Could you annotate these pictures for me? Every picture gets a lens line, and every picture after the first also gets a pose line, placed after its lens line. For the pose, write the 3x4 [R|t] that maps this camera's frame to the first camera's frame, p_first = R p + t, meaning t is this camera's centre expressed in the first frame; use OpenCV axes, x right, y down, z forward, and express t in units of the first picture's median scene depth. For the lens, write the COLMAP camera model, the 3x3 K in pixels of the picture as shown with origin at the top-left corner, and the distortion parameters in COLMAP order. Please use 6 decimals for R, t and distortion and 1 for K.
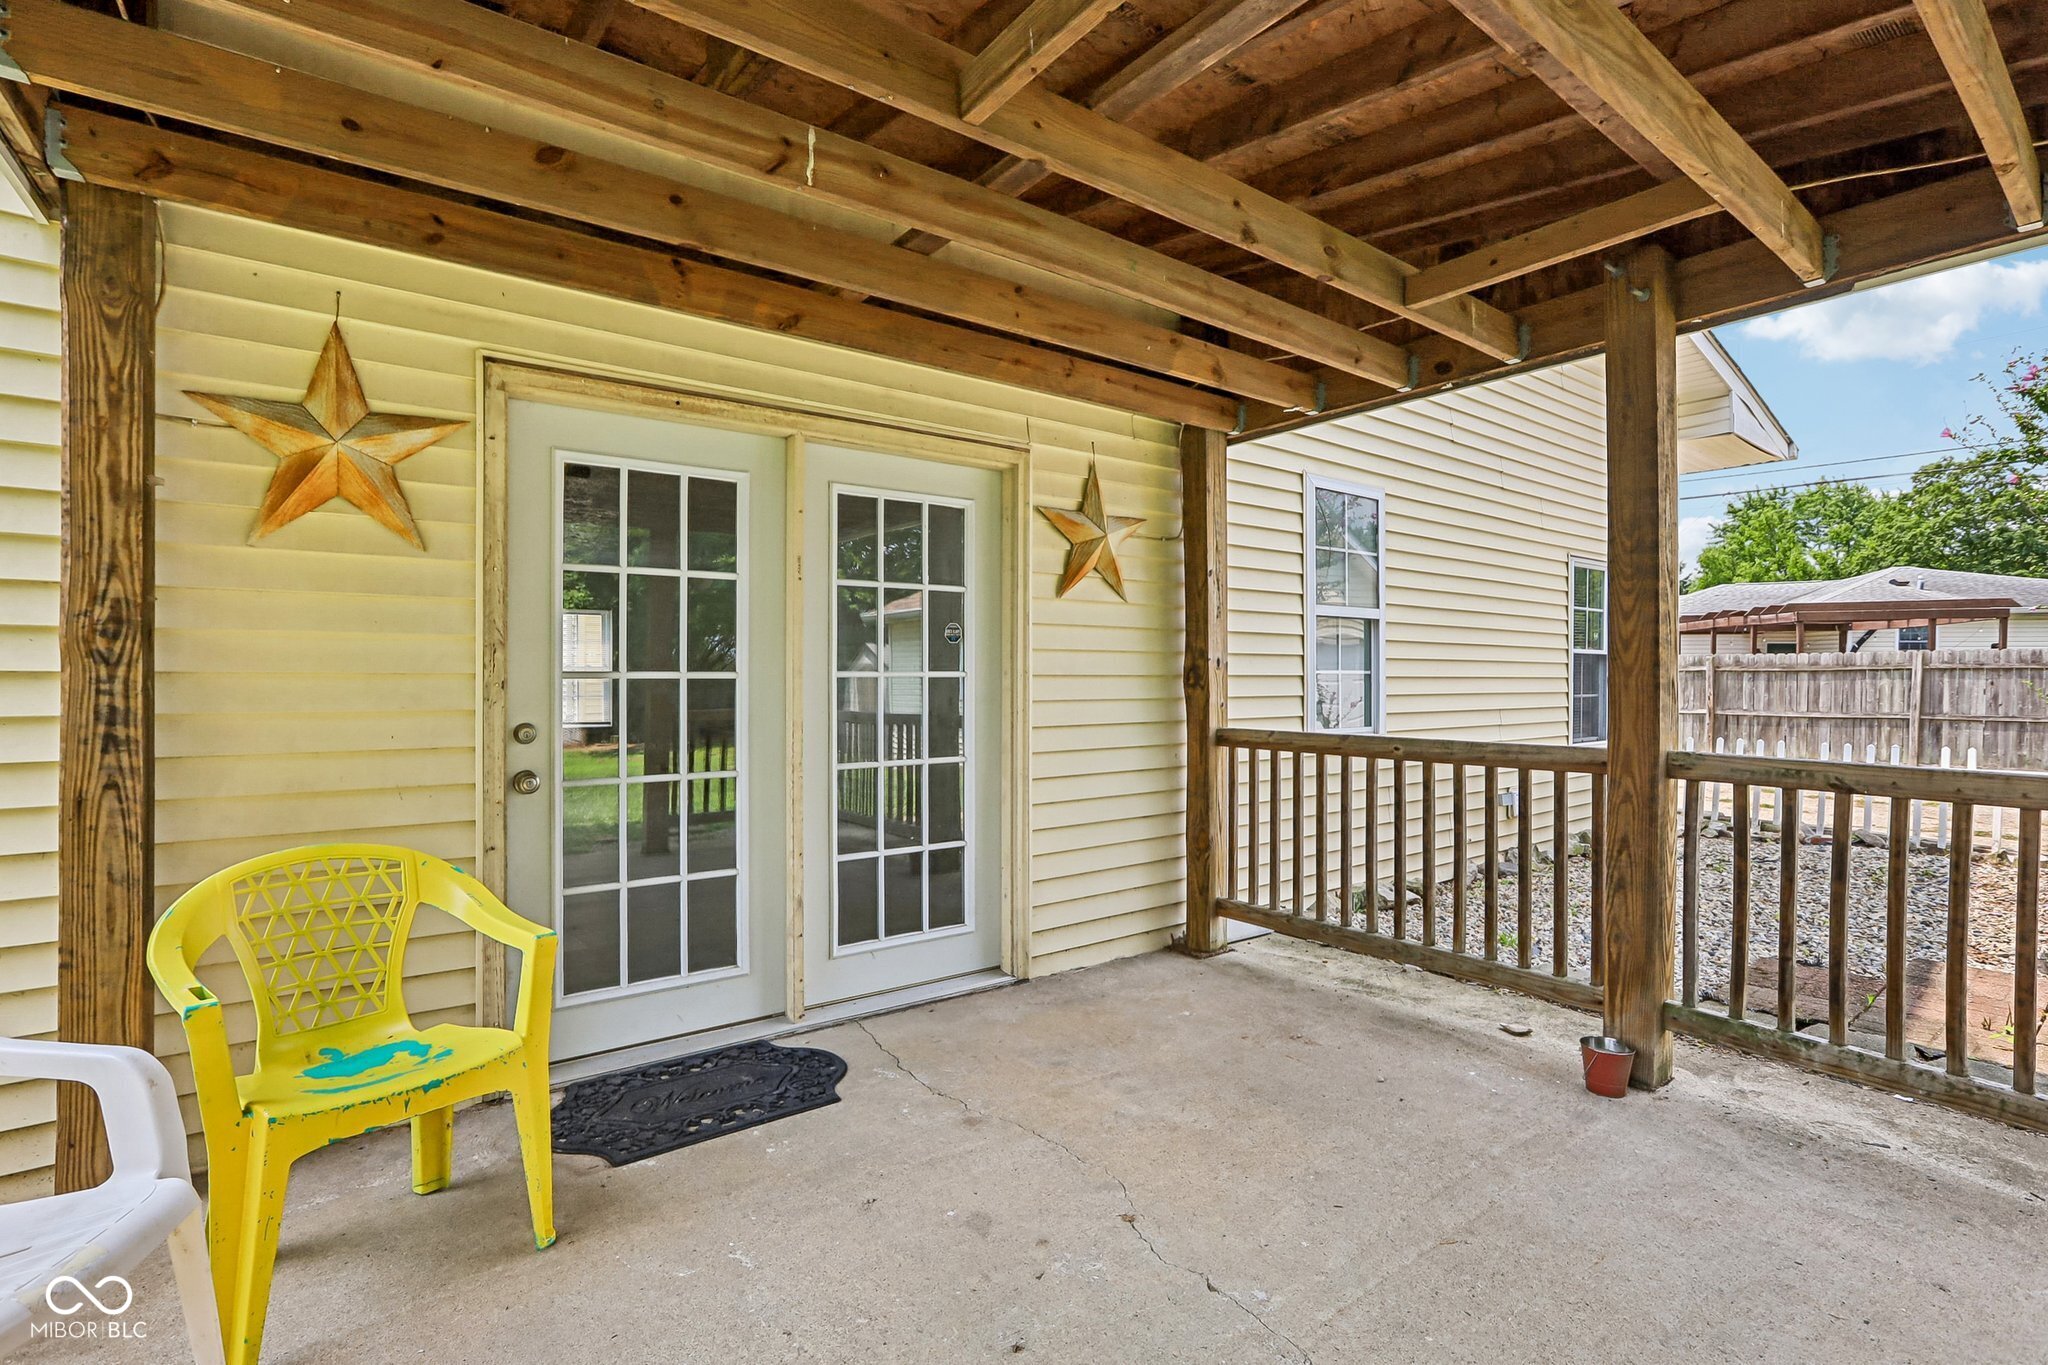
lens RADIAL K [[940.9, 0, 1038.9], [0, 940.9, 701.7], [0, 0, 1]] dist [-0.027360, 0.000996]
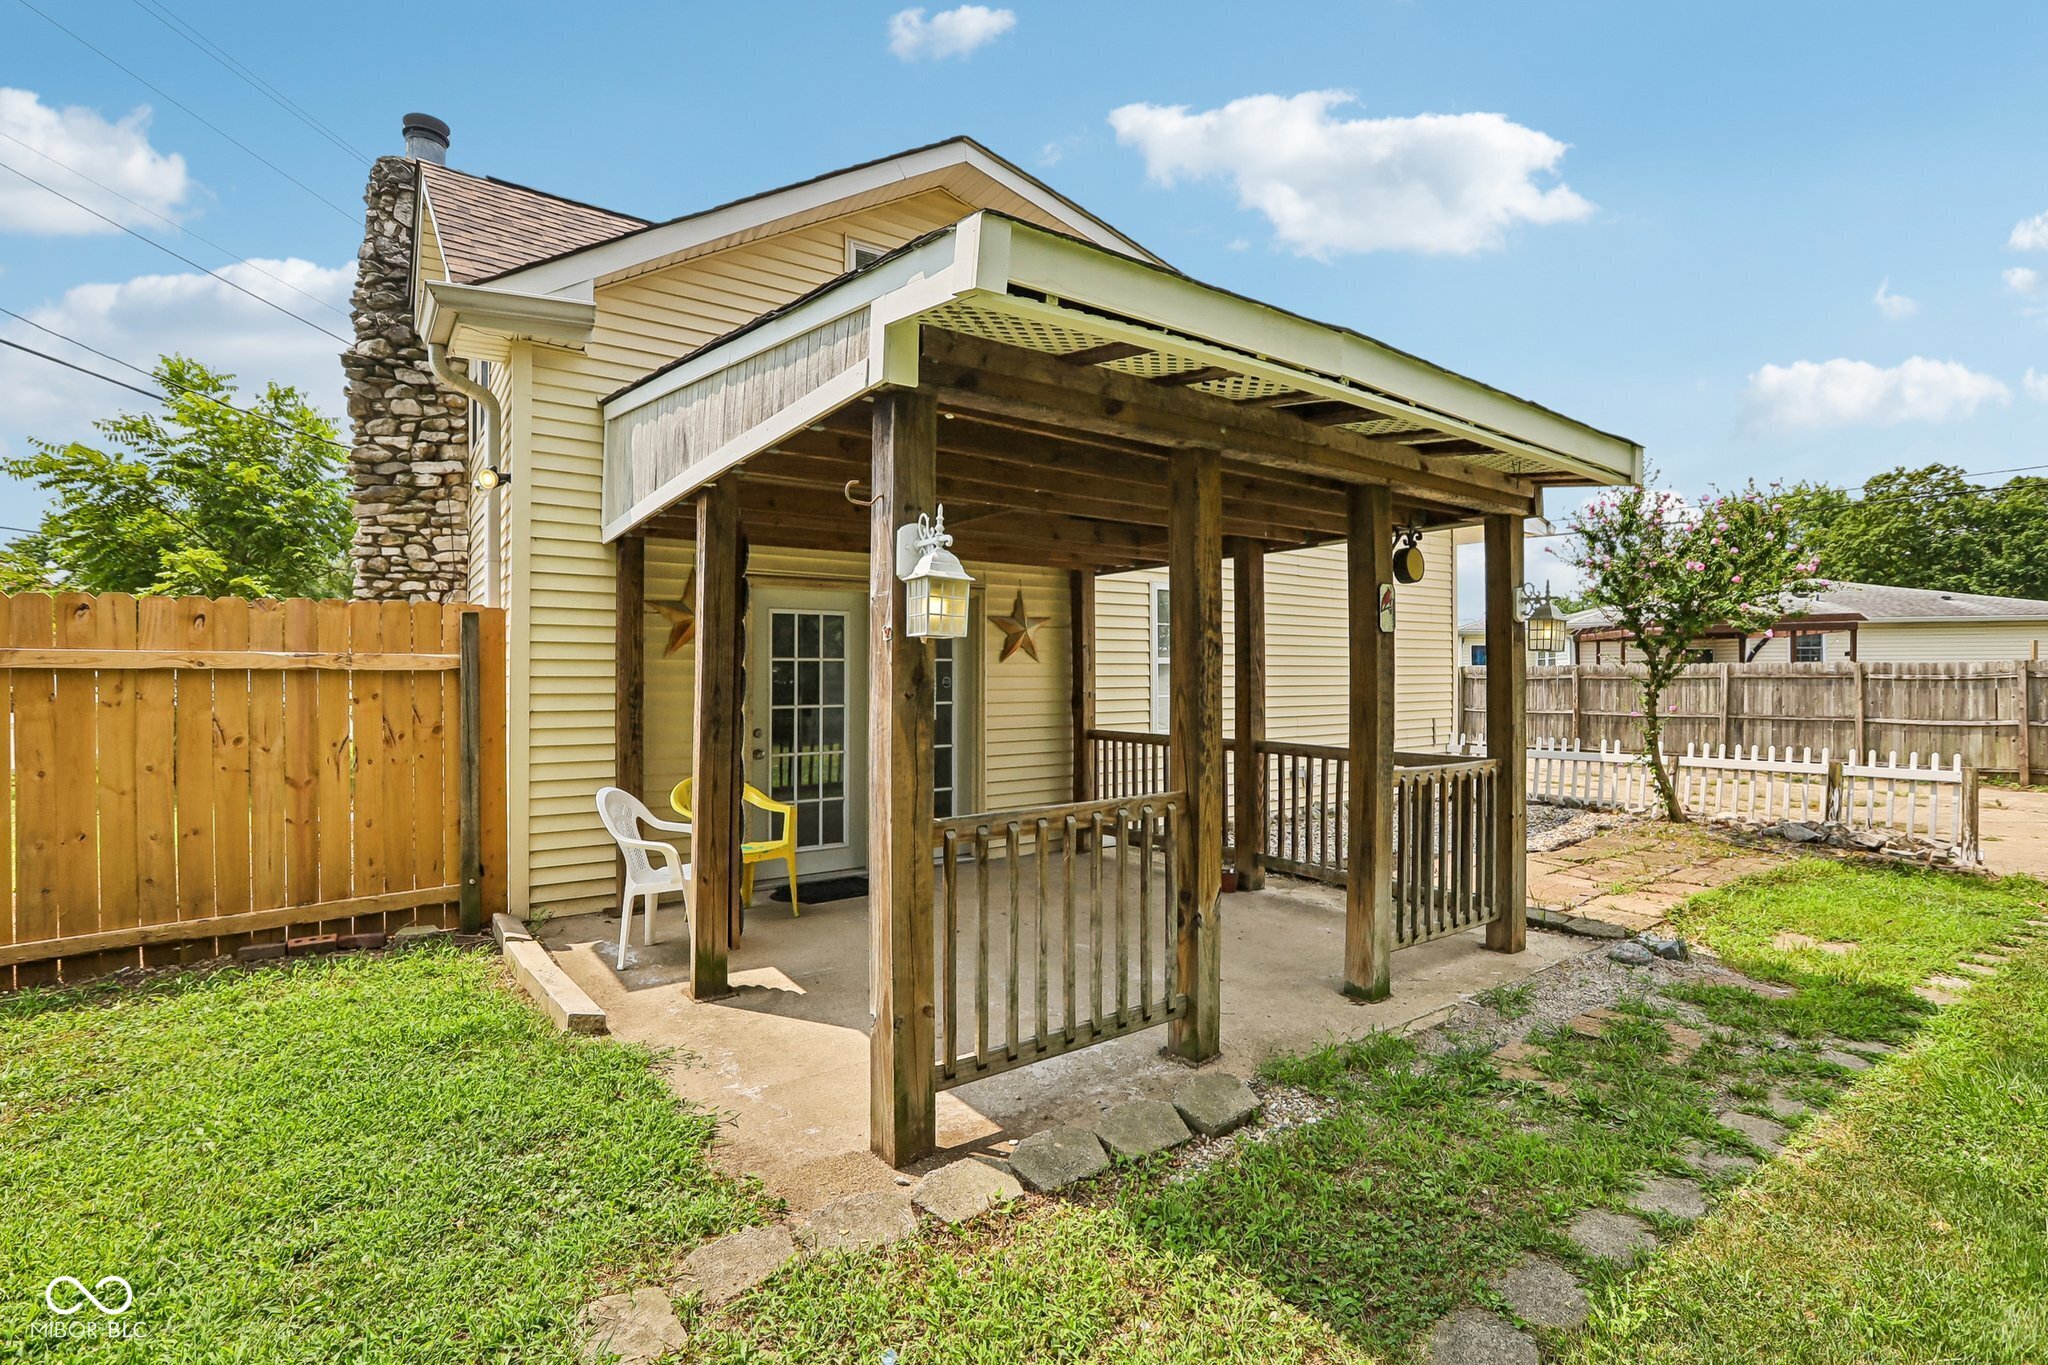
lens RADIAL K [[932.9, 0, 1028.9], [0, 932.9, 670.4], [0, 0, 1]] dist [-0.061947, 0.021504]
pose [[0.999746, -0.001590, -0.022487, 0.134558], [0.000928, 0.999567, -0.029421, -0.042444], [0.022524, 0.029392, 0.999314, -1.017503]]
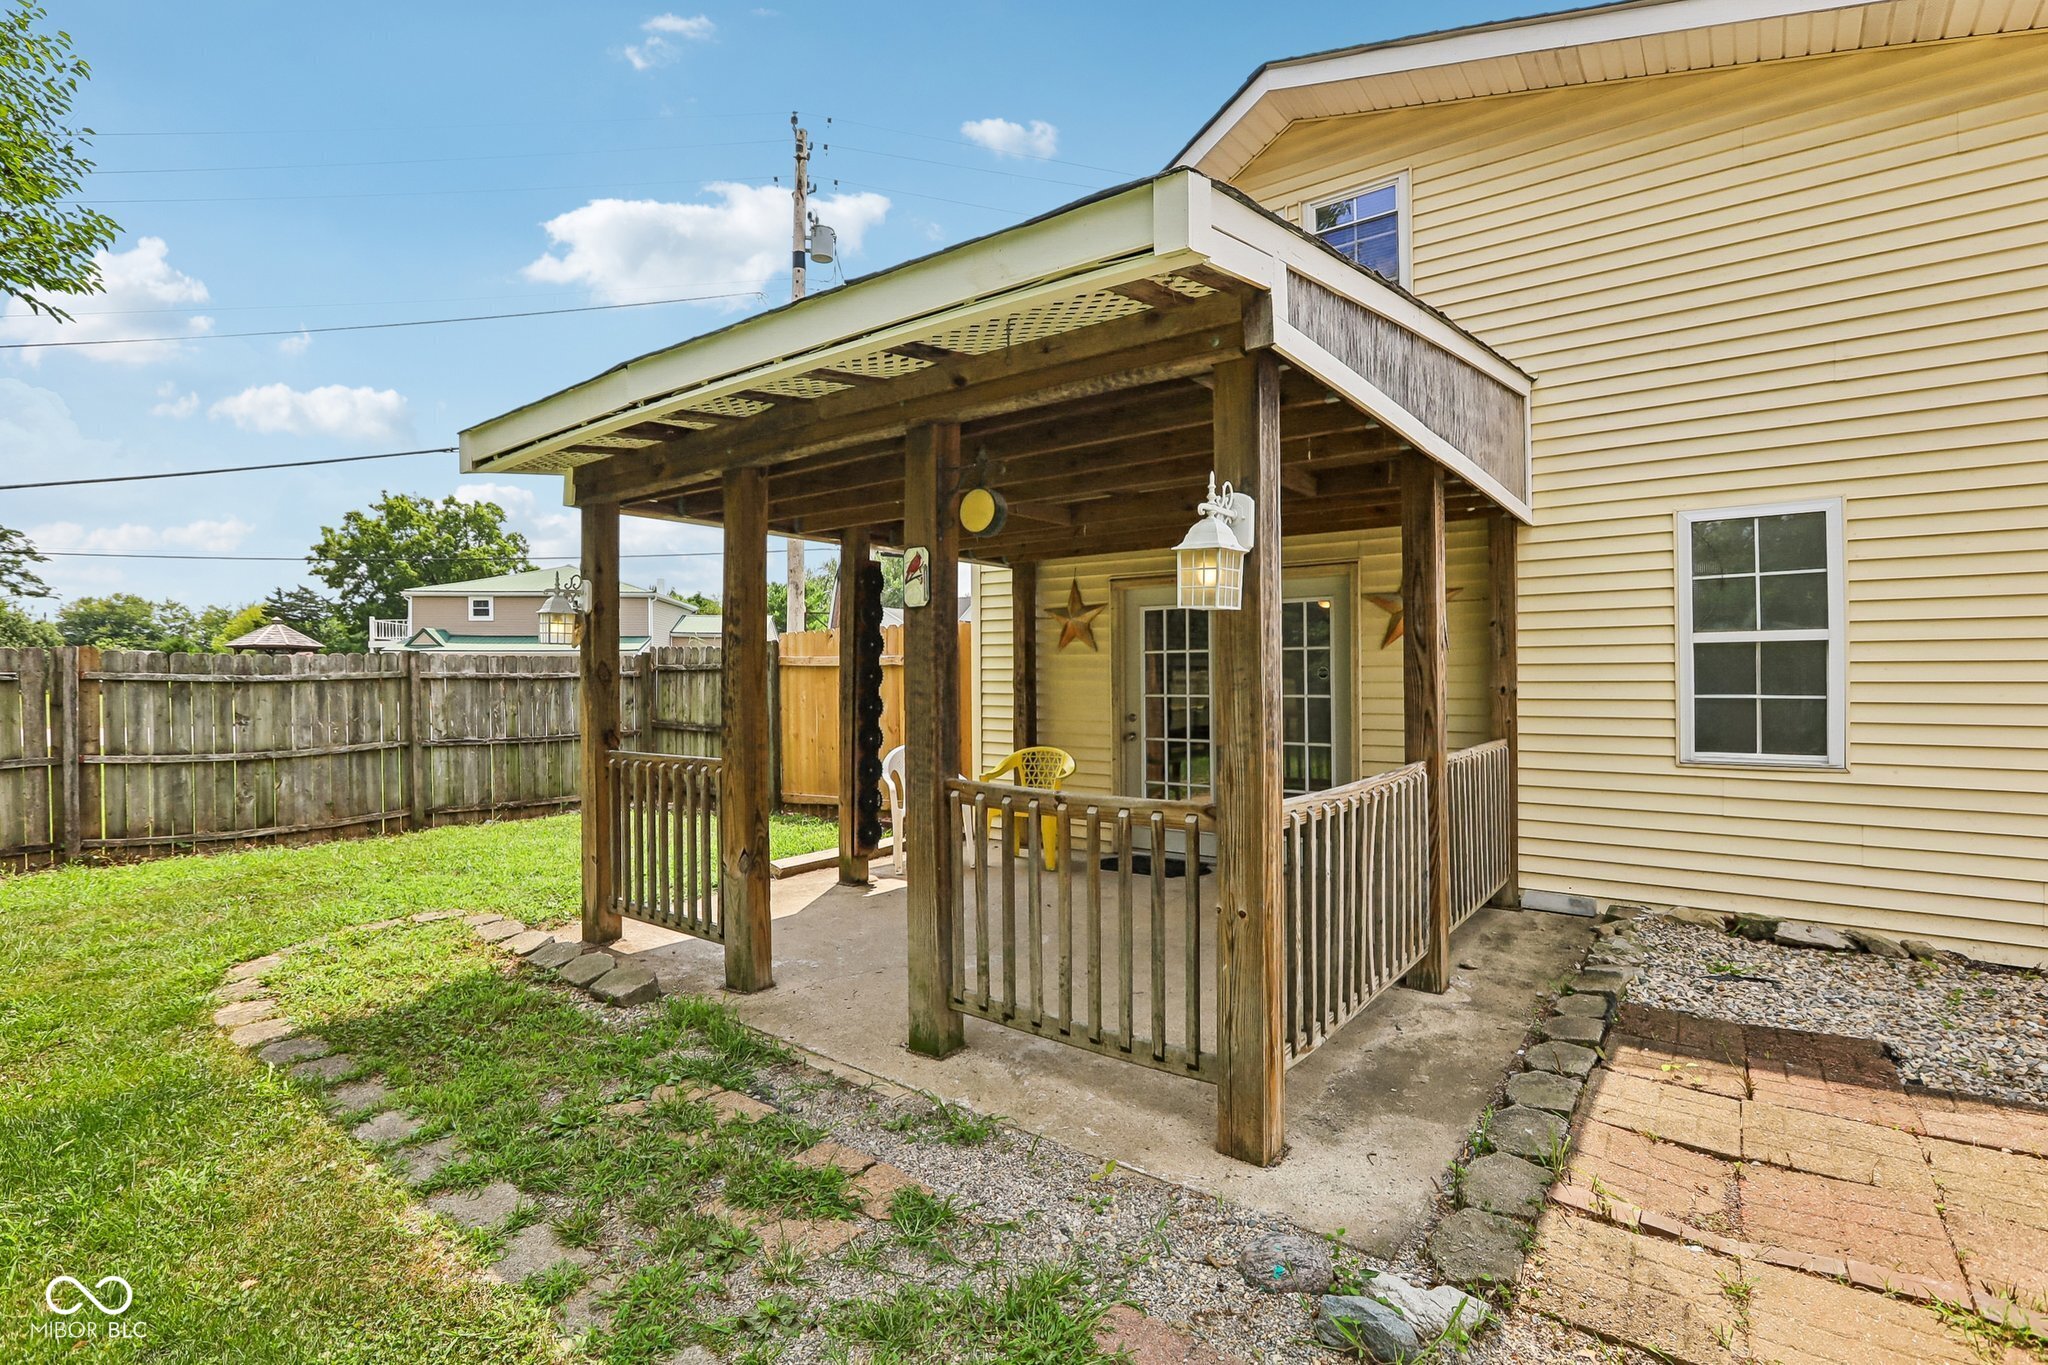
lens RADIAL K [[932.9, 0, 1028.9], [0, 932.9, 670.4], [0, 0, 1]] dist [-0.061947, 0.021504]
pose [[0.285733, -0.006227, -0.958289, 1.497964], [-0.020272, 0.999716, -0.012541, -0.047894], [0.958095, 0.023010, 0.285525, -0.014573]]
